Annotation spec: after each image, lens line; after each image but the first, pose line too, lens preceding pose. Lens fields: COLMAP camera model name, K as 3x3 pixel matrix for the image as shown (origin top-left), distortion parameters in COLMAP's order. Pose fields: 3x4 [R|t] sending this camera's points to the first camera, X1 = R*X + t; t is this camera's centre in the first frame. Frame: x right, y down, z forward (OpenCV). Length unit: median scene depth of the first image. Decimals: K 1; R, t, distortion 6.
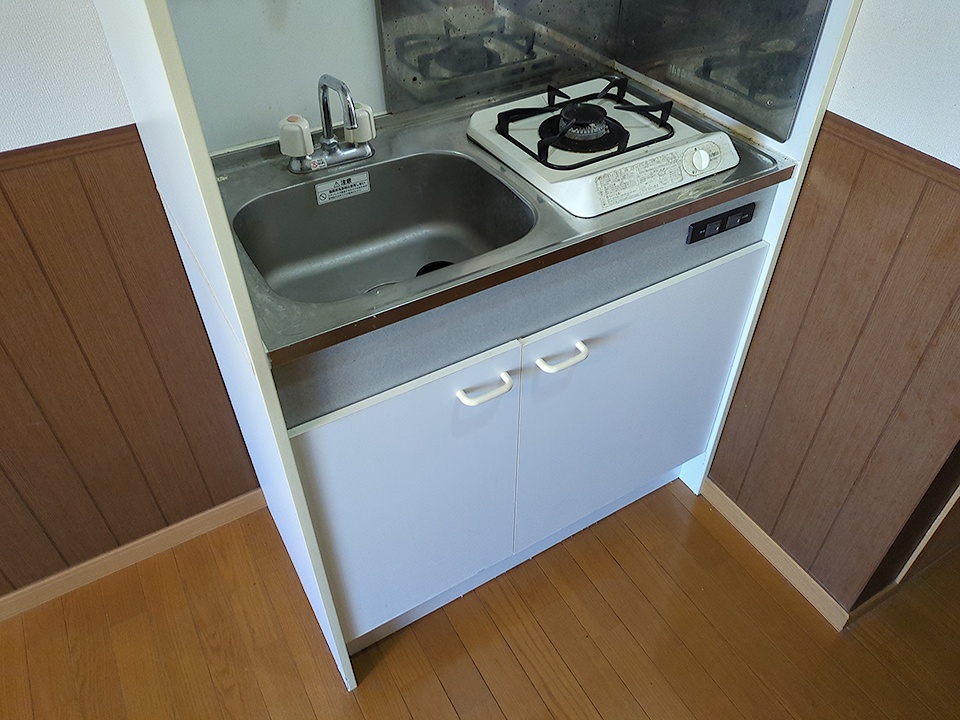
lens RADIAL K [[712.7, 0, 474.7], [0, 712.7, 340.0], [0, 0, 1]] dist [0.050770, -0.044501]
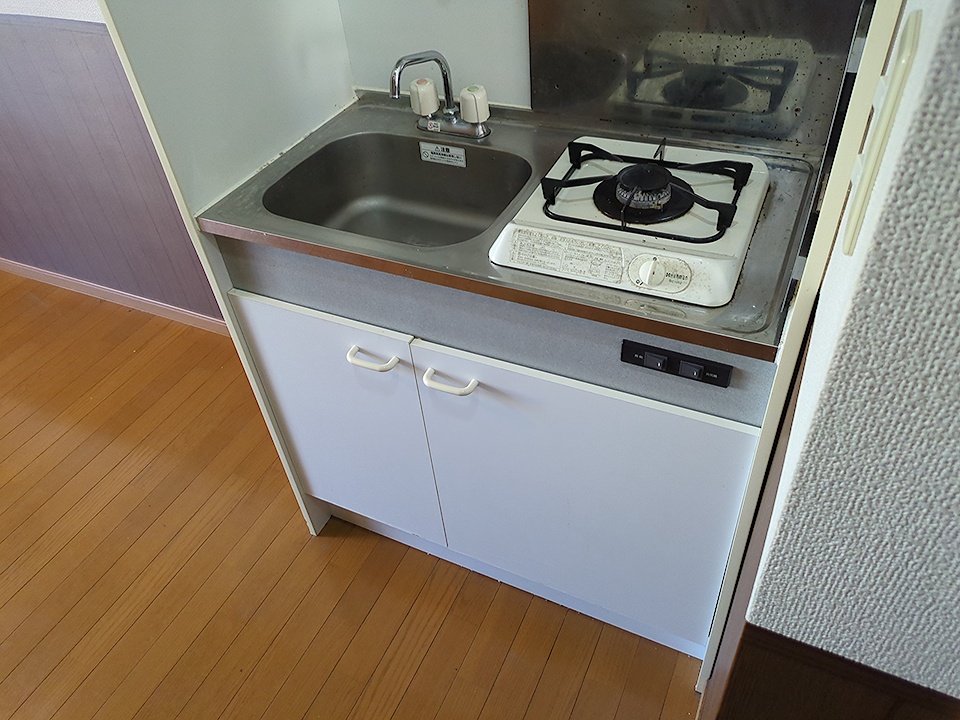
lens RADIAL K [[712.7, 0, 474.7], [0, 712.7, 340.0], [0, 0, 1]] dist [0.050770, -0.044501]
pose [[0.567976, 0.519458, -0.638409, 0.711750], [-0.492202, 0.836056, 0.242378, -0.268402], [0.659651, 0.176561, 0.730539, 0.275637]]
